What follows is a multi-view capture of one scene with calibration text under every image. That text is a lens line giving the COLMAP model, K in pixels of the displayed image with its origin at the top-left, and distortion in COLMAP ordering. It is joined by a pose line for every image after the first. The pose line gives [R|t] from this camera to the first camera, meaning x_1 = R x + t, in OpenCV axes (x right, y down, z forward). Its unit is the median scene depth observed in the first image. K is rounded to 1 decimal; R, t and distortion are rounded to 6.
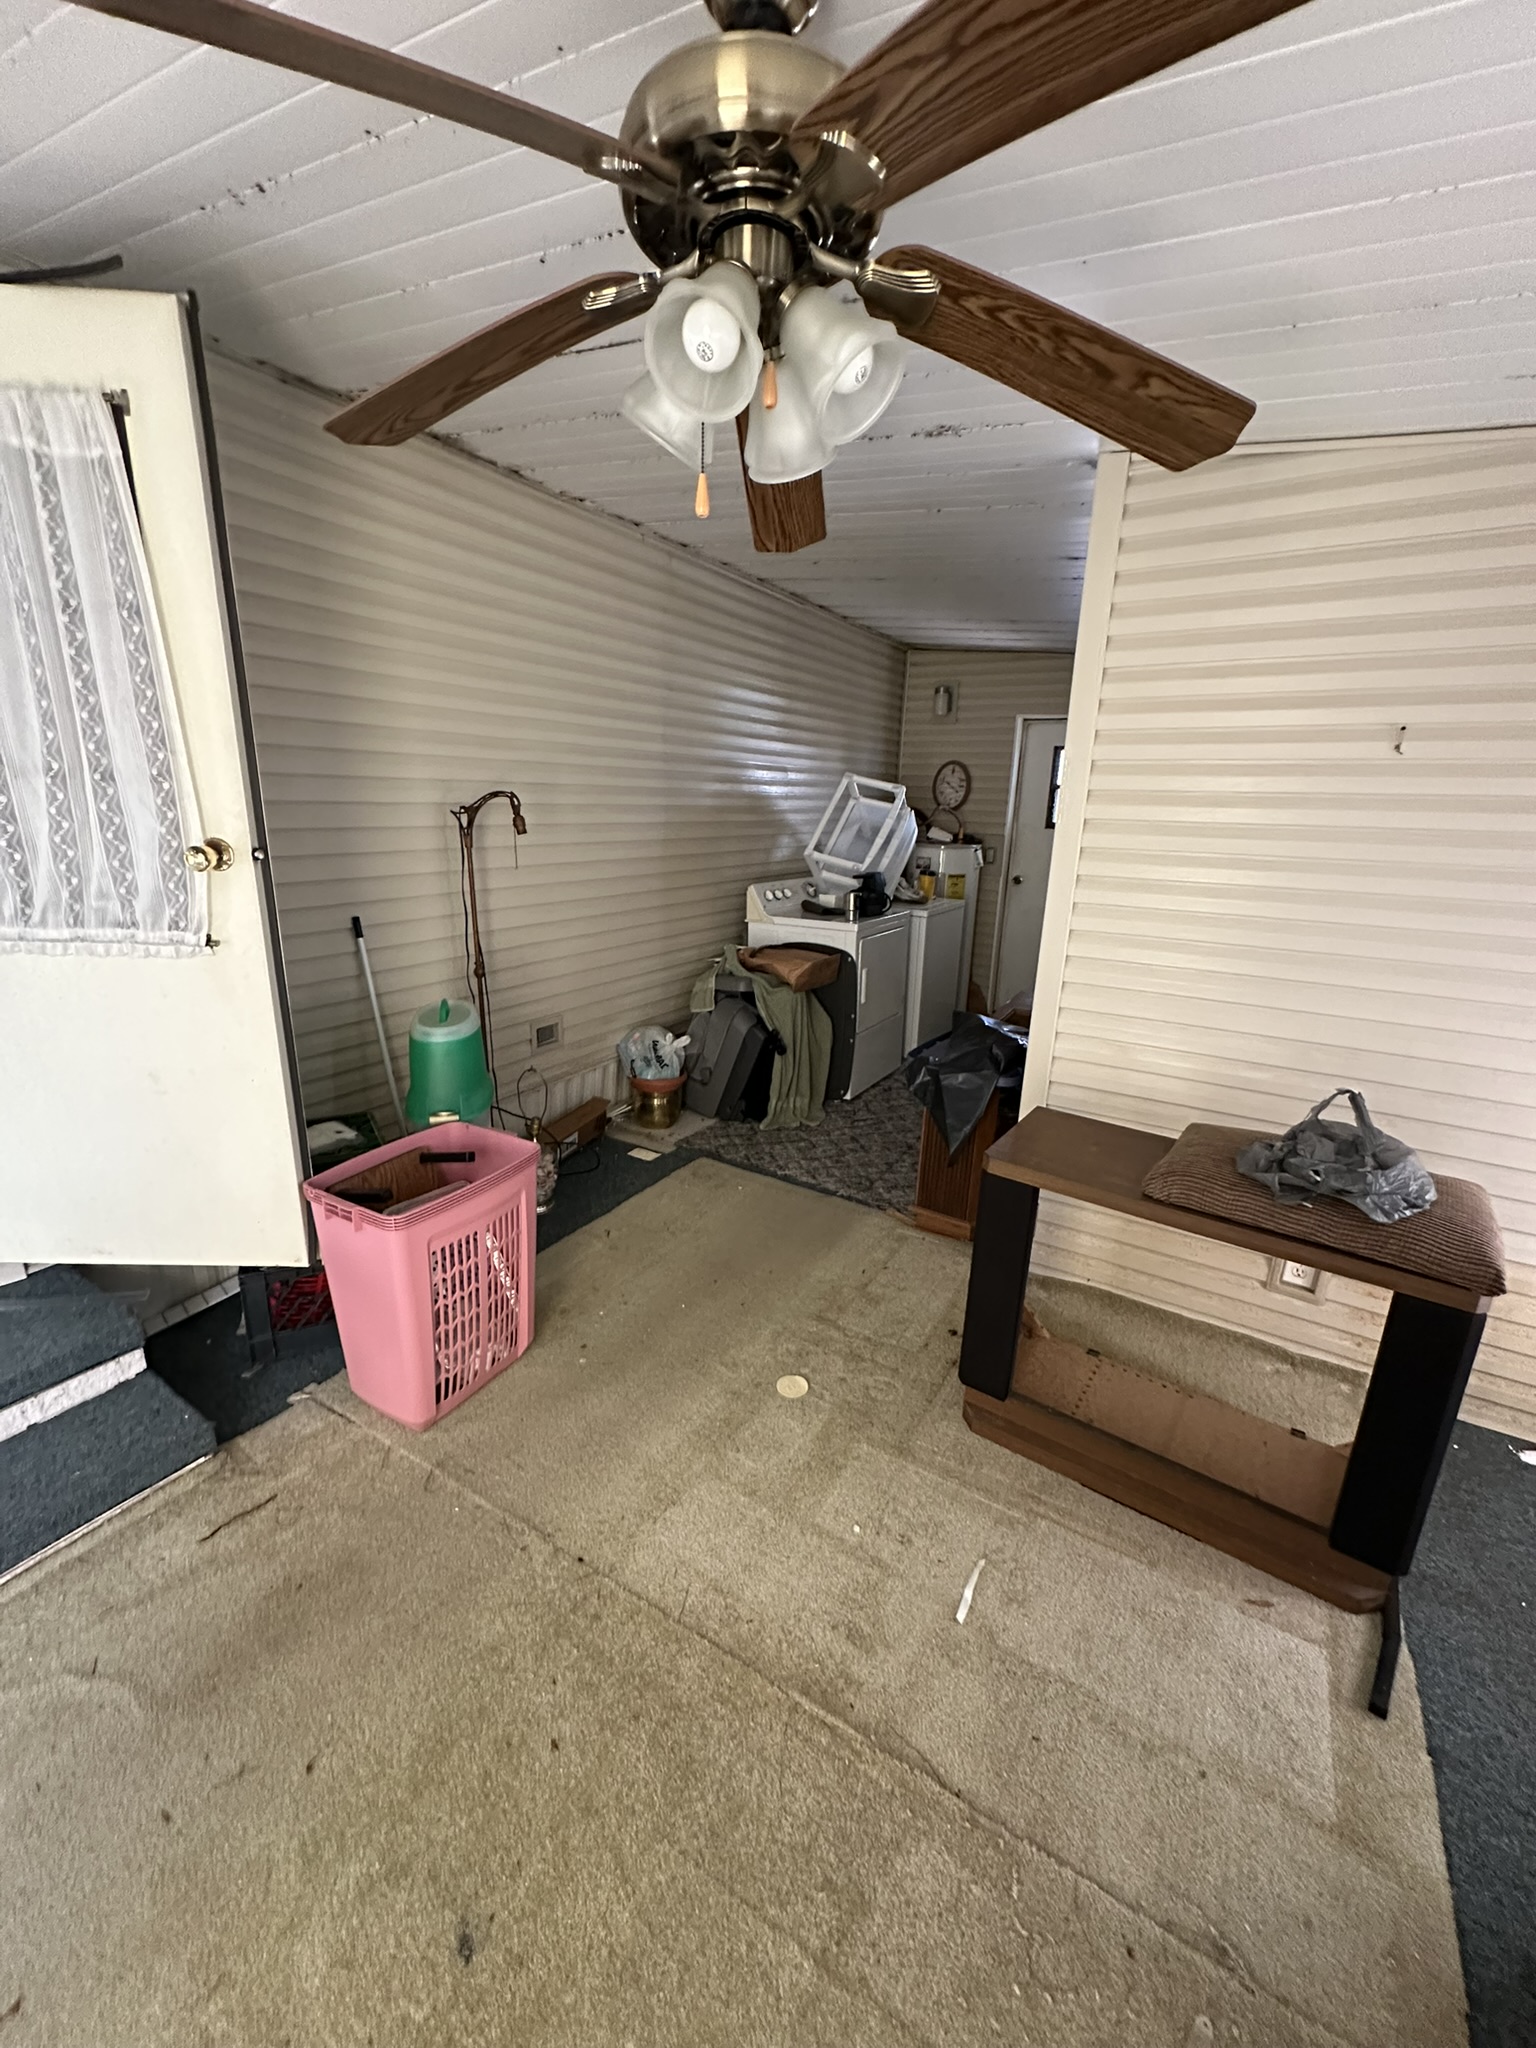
lens RADIAL K [[821.7, 0, 767.1], [0, 821.7, 1027.2], [0, 0, 1]] dist [-0.001488, 0.001048]
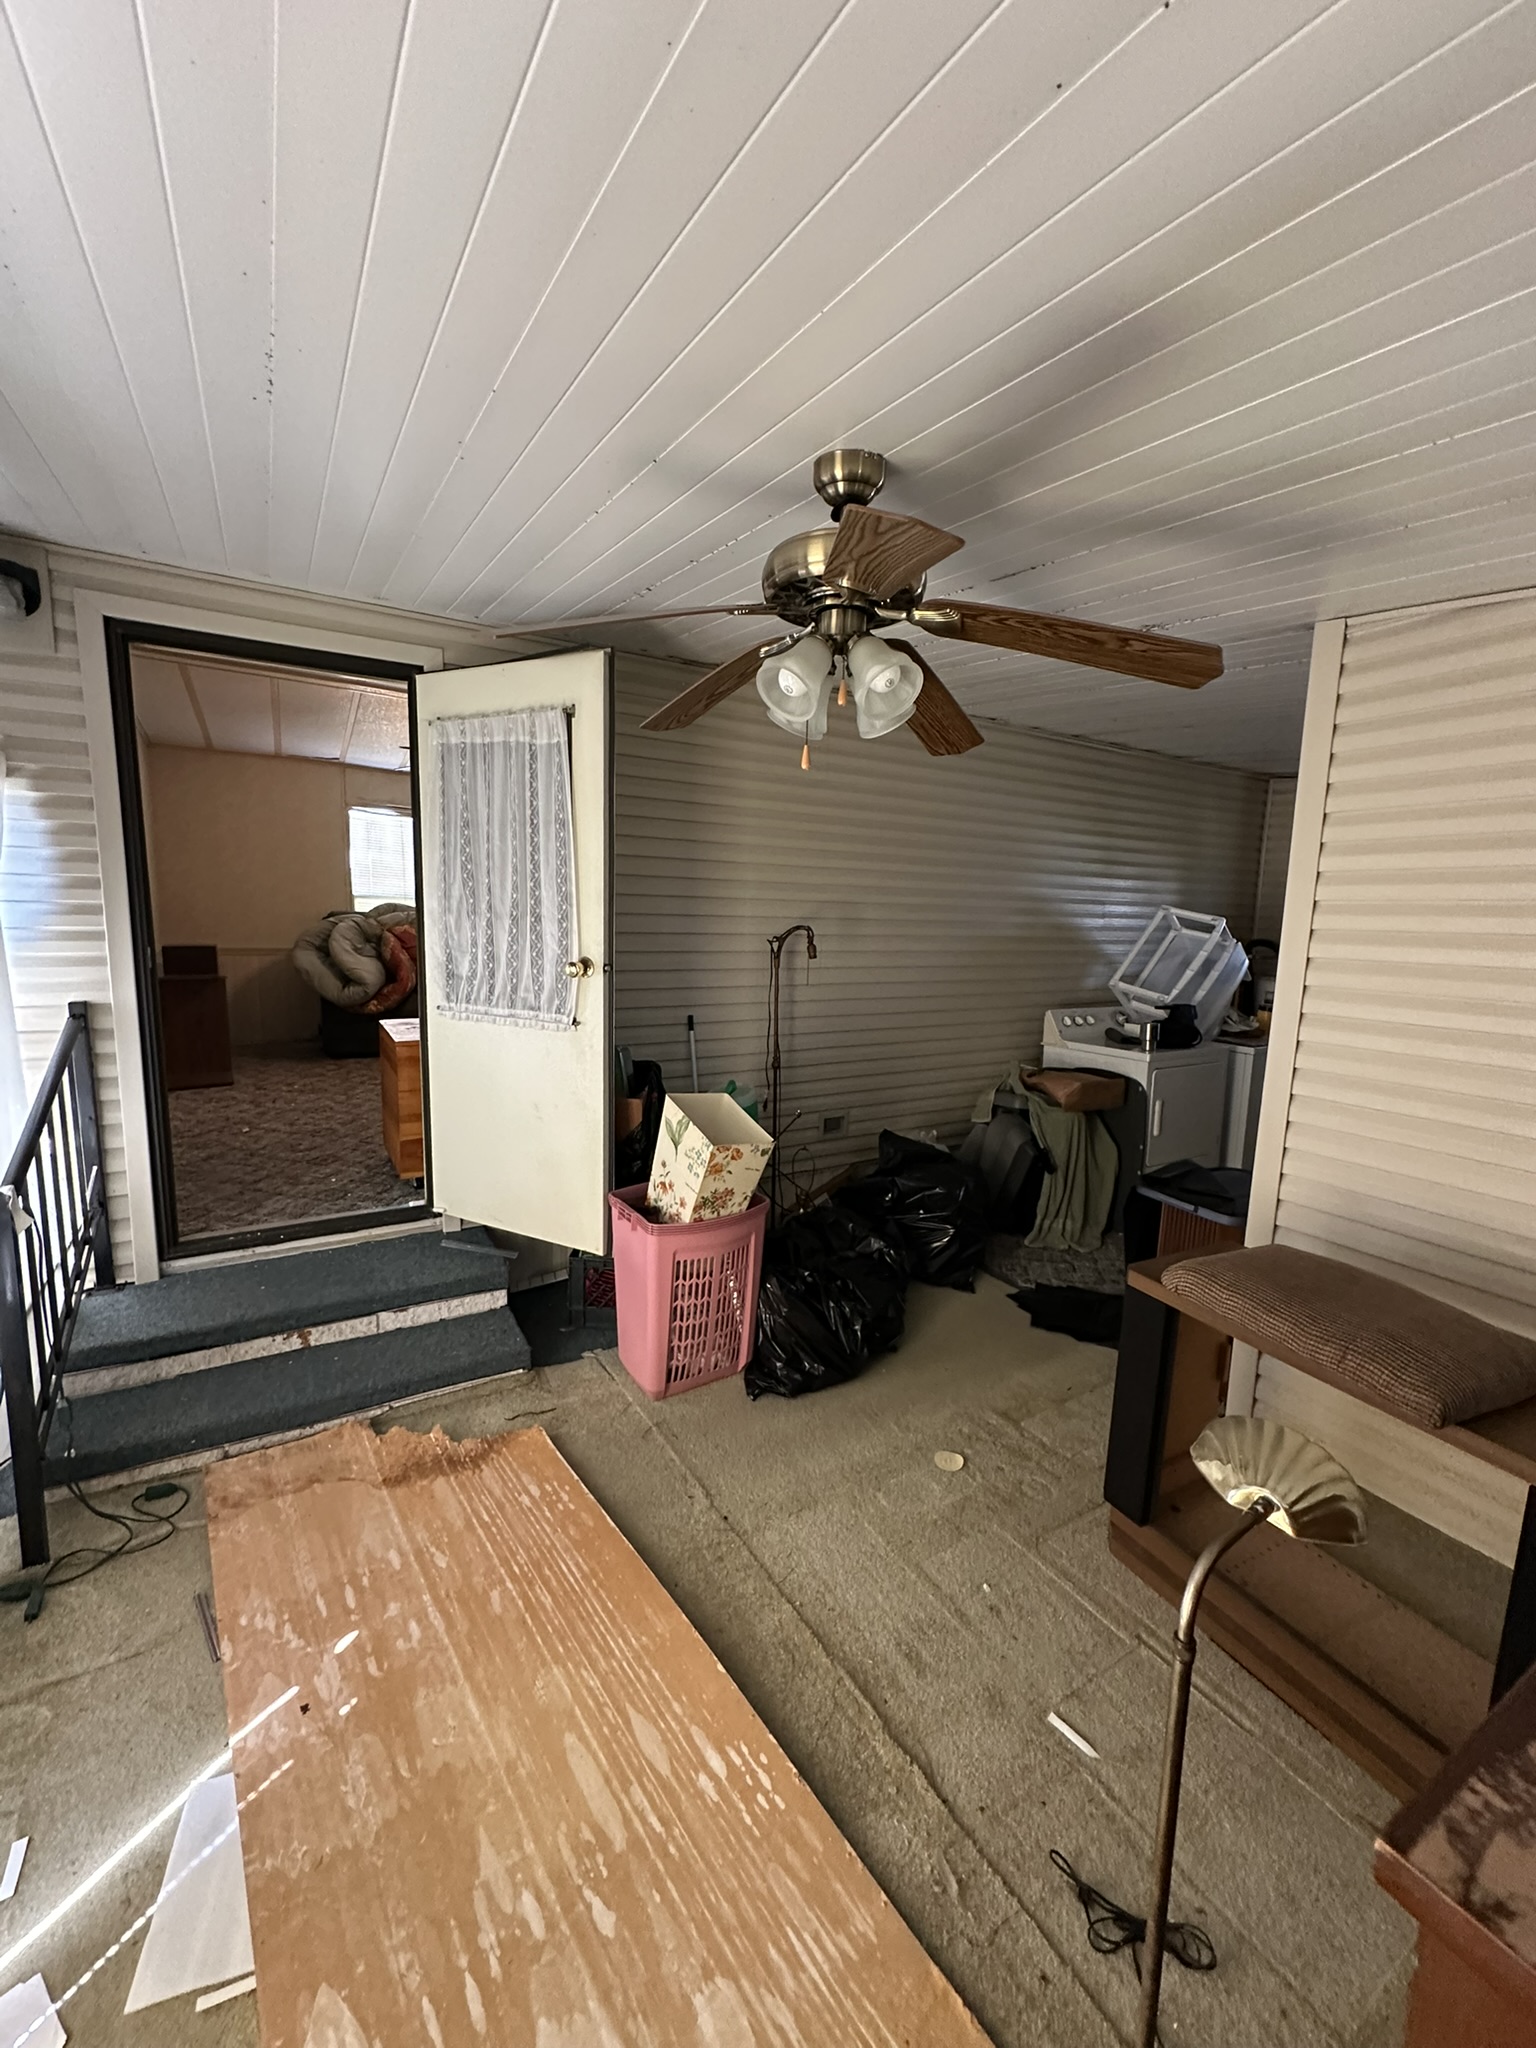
lens RADIAL K [[821.7, 0, 757.4], [0, 821.7, 1028.9], [0, 0, 1]] dist [-0.001488, 0.001048]
pose [[0.883540, 0.063767, -0.463995, 0.283217], [-0.129174, 0.985441, -0.110545, 0.028786], [0.450191, 0.157607, 0.878913, -0.168196]]
